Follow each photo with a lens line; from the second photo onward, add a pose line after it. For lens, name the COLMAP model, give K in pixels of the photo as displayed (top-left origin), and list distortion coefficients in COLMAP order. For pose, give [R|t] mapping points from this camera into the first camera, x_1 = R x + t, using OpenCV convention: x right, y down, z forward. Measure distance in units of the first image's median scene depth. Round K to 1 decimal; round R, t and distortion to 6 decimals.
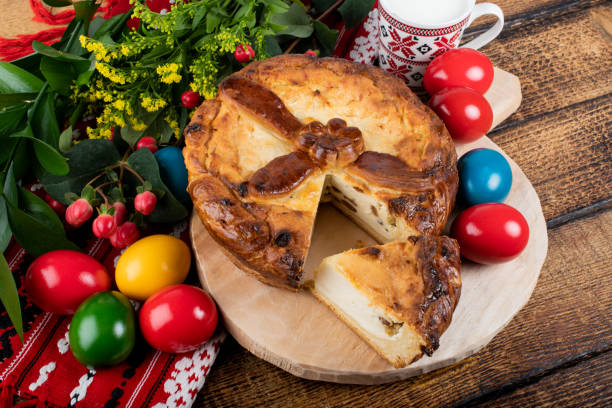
lens RADIAL K [[1064.6, 0, 306.0], [0, 1064.6, 204.0], [0, 0, 1]] dist [0.000194, -0.005319]
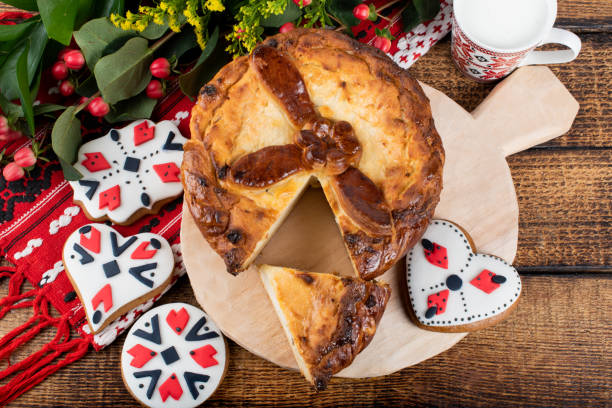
lens RADIAL K [[1064.6, 0, 306.0], [0, 1064.6, 204.0], [0, 0, 1]] dist [0.000194, -0.005319]
pose [[0.914672, 0.375723, -0.149018, 0.183585], [-0.296063, 0.873773, 0.385833, -0.412041], [0.275175, -0.308792, 0.910454, 0.028582]]
